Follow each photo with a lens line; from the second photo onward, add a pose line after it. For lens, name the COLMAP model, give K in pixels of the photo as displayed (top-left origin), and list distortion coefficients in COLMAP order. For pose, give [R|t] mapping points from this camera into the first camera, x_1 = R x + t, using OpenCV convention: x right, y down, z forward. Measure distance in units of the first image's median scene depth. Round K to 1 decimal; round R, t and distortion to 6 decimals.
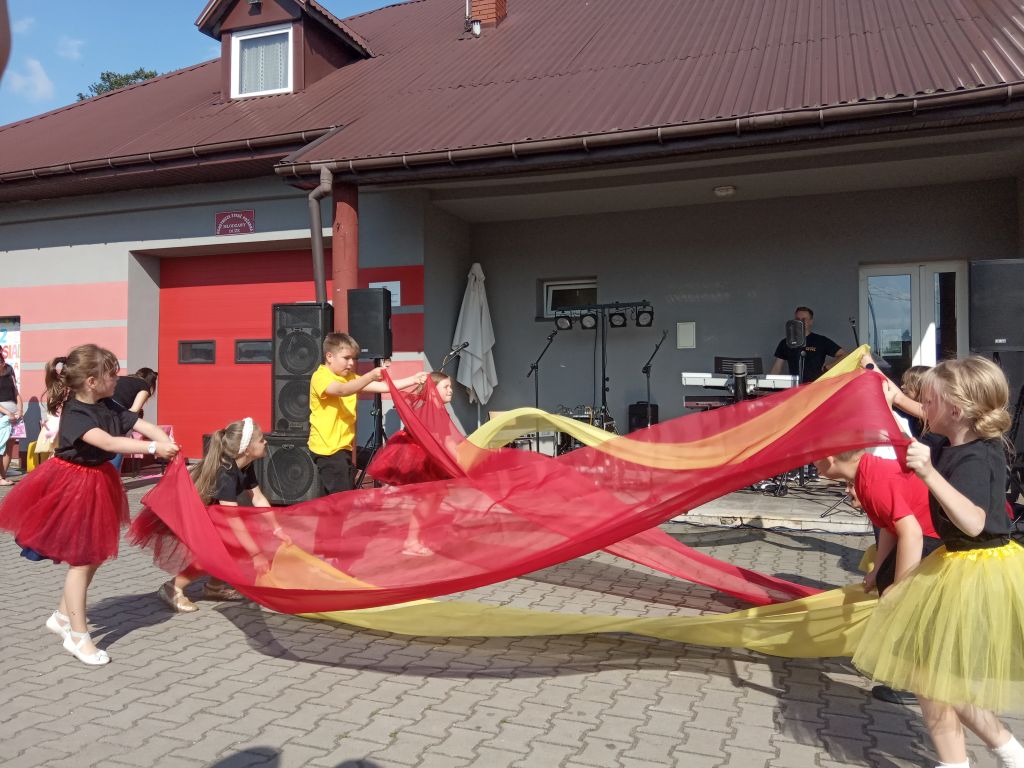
lens RADIAL K [[822.0, 0, 509.9], [0, 822.0, 377.6], [0, 0, 1]] dist [0.078399, -0.120652]
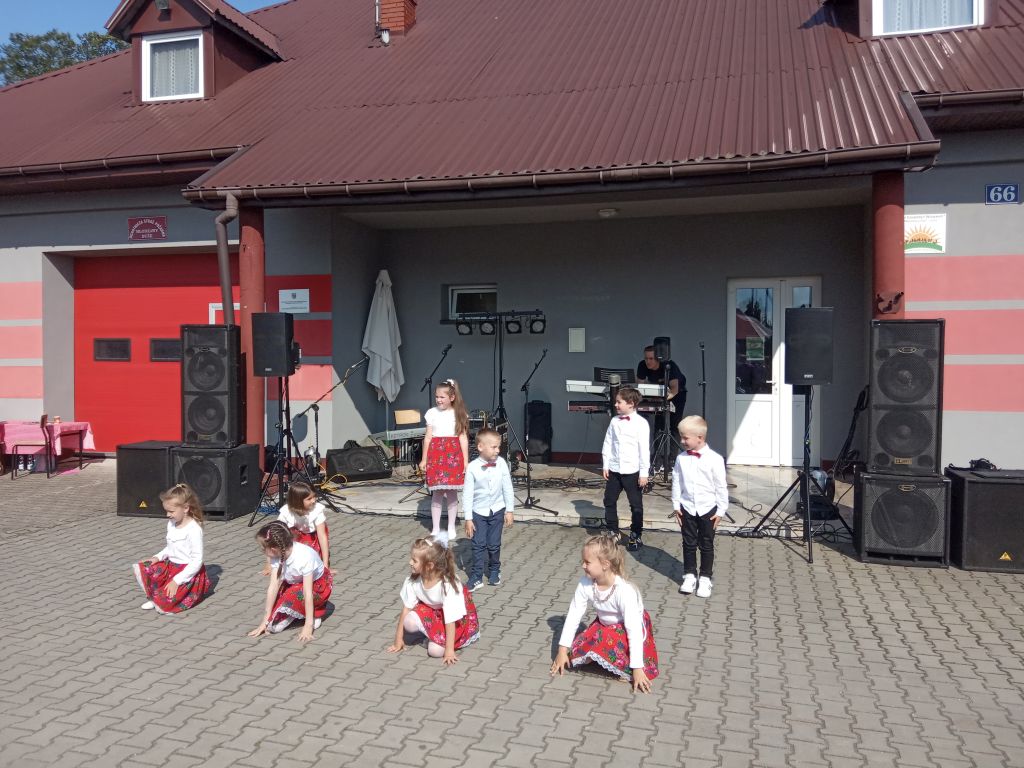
lens RADIAL K [[822.0, 0, 510.9], [0, 822.0, 375.7], [0, 0, 1]] dist [0.078399, -0.120652]
pose [[0.996964, -0.001486, 0.077854, 0.052399], [-0.002305, 0.998817, 0.048579, -0.071239], [-0.077834, -0.048611, 0.995781, -0.102244]]
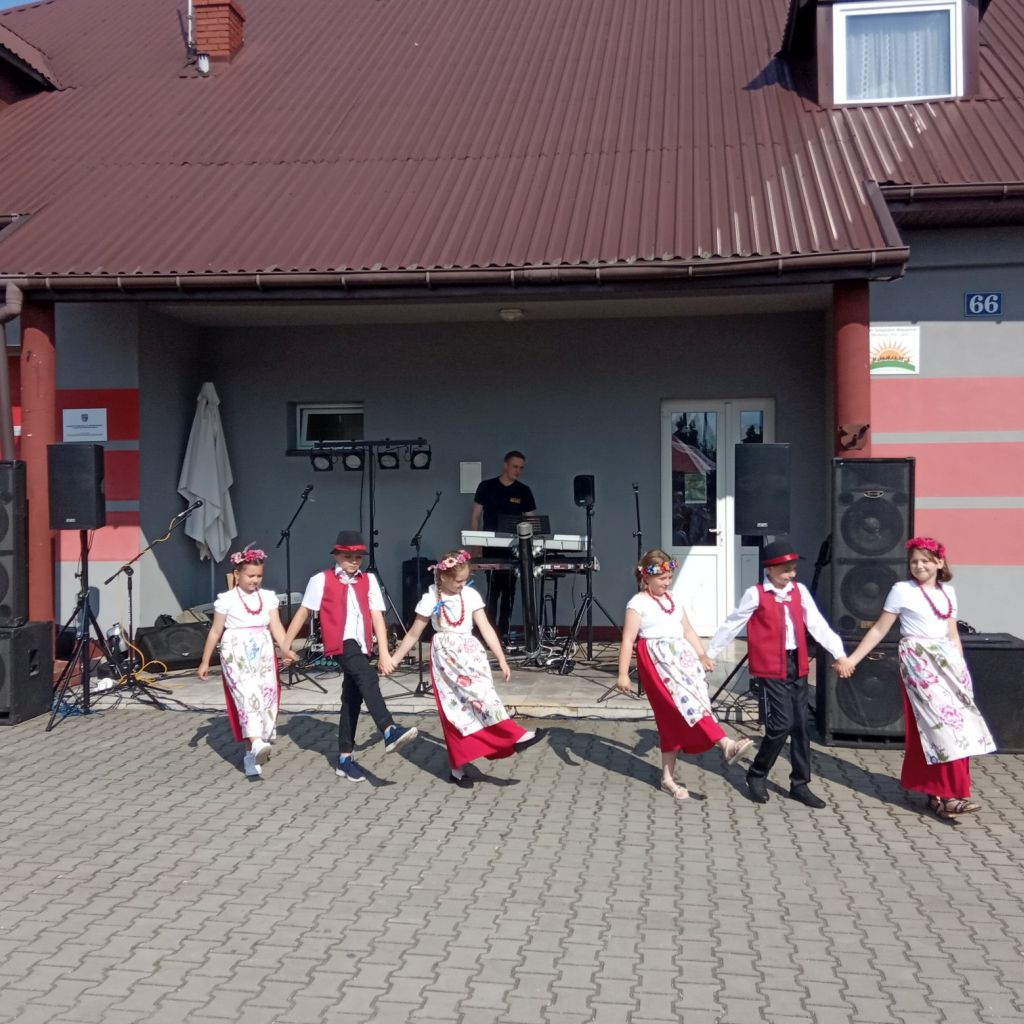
lens RADIAL K [[1181.5, 0, 510.6], [0, 1181.5, 503.0], [0, 0, 1]] dist [0.053258, 0.000000]
pose [[0.976302, -0.004640, 0.216362, -0.006559], [-0.002809, 0.999414, 0.034105, -0.083003], [-0.216394, -0.033904, 0.975717, -0.219416]]
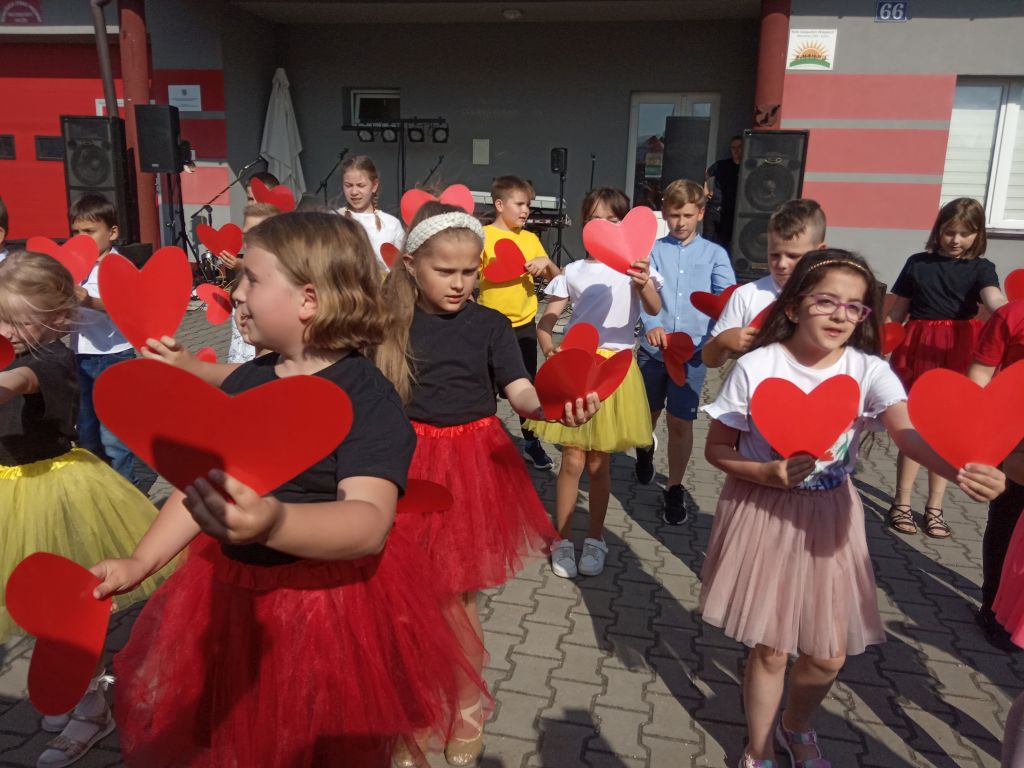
lens RADIAL K [[822.0, 0, 509.8], [0, 822.0, 374.2], [0, 0, 1]] dist [0.078399, -0.120652]
pose [[0.986733, -0.008760, 0.162114, 0.090388], [-0.032105, 0.968295, 0.247736, -0.047754], [-0.159144, -0.249654, 0.955168, -0.155291]]
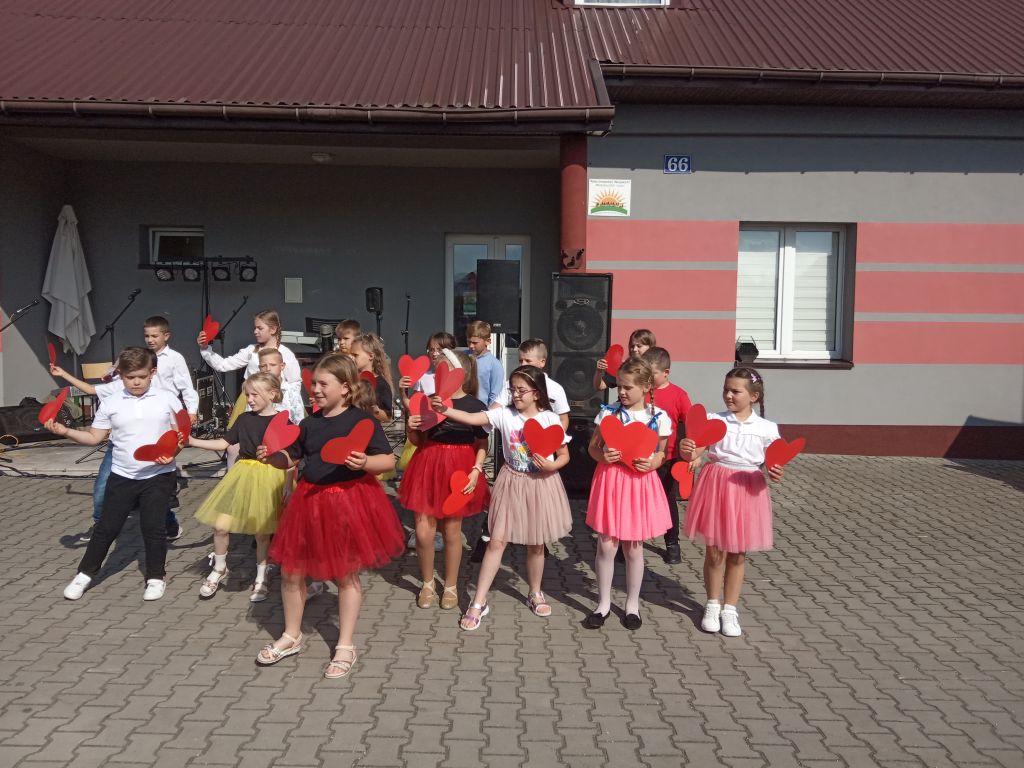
lens RADIAL K [[822.0, 0, 508.8], [0, 822.0, 377.9], [0, 0, 1]] dist [0.078399, -0.120652]
pose [[0.933770, -0.011777, 0.357681, 0.115552], [-0.023997, 0.995148, 0.095414, -0.058643], [-0.357069, -0.097678, 0.928957, -0.113141]]
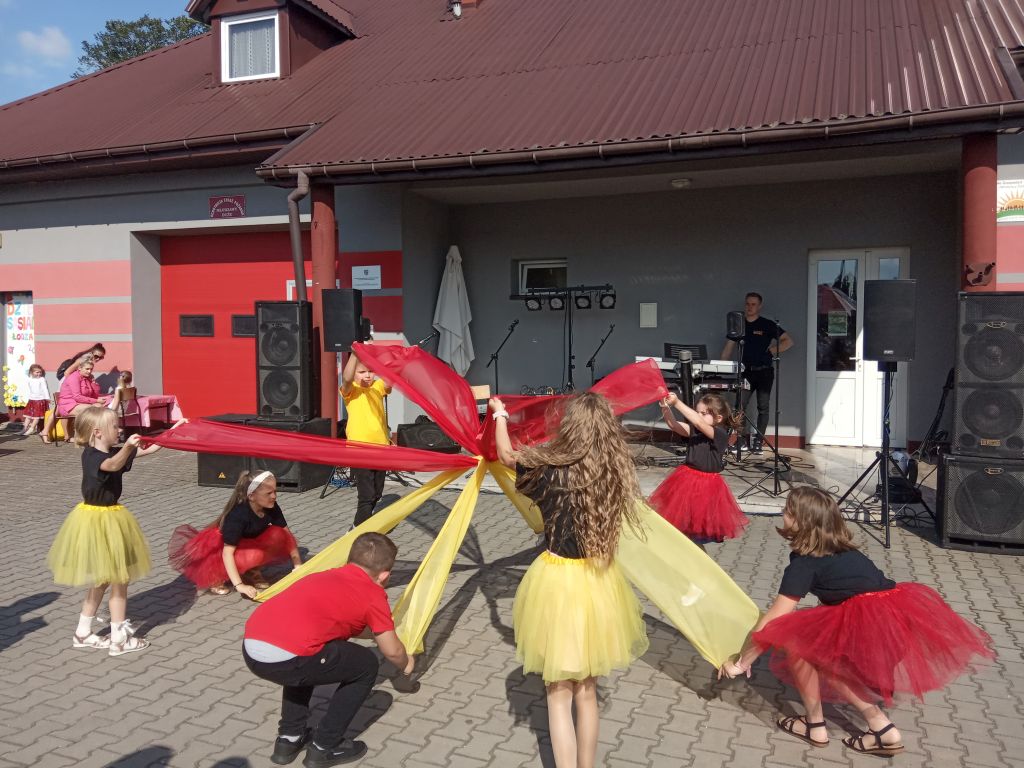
lens RADIAL K [[822.0, 0, 511.2], [0, 822.0, 375.1], [0, 0, 1]] dist [0.078399, -0.120652]
pose [[0.999824, 0.000361, -0.018745, 0.070197], [0.001099, 0.996964, 0.077853, -0.071475], [0.018716, -0.077860, 0.996789, -0.095162]]
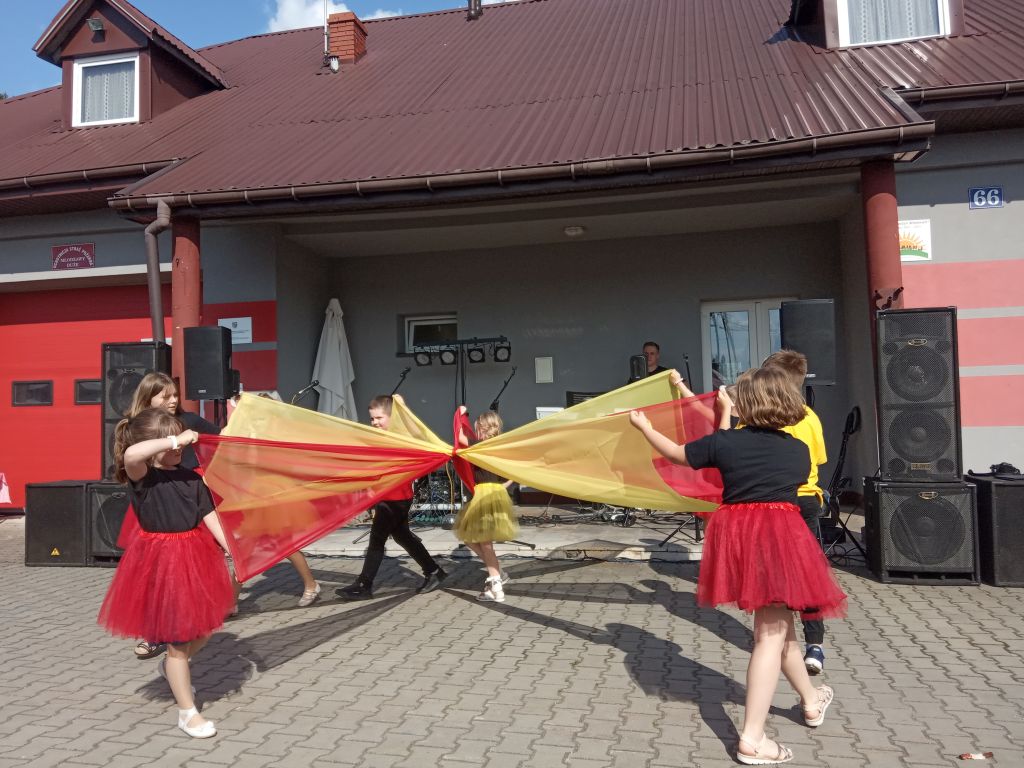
lens RADIAL K [[822.0, 0, 508.3], [0, 822.0, 380.4], [0, 0, 1]] dist [0.078399, -0.120652]
pose [[0.991055, -0.013258, 0.132794, 0.043721], [0.017713, 0.999317, -0.032424, -0.007226], [-0.132273, 0.034486, 0.990613, -0.004047]]
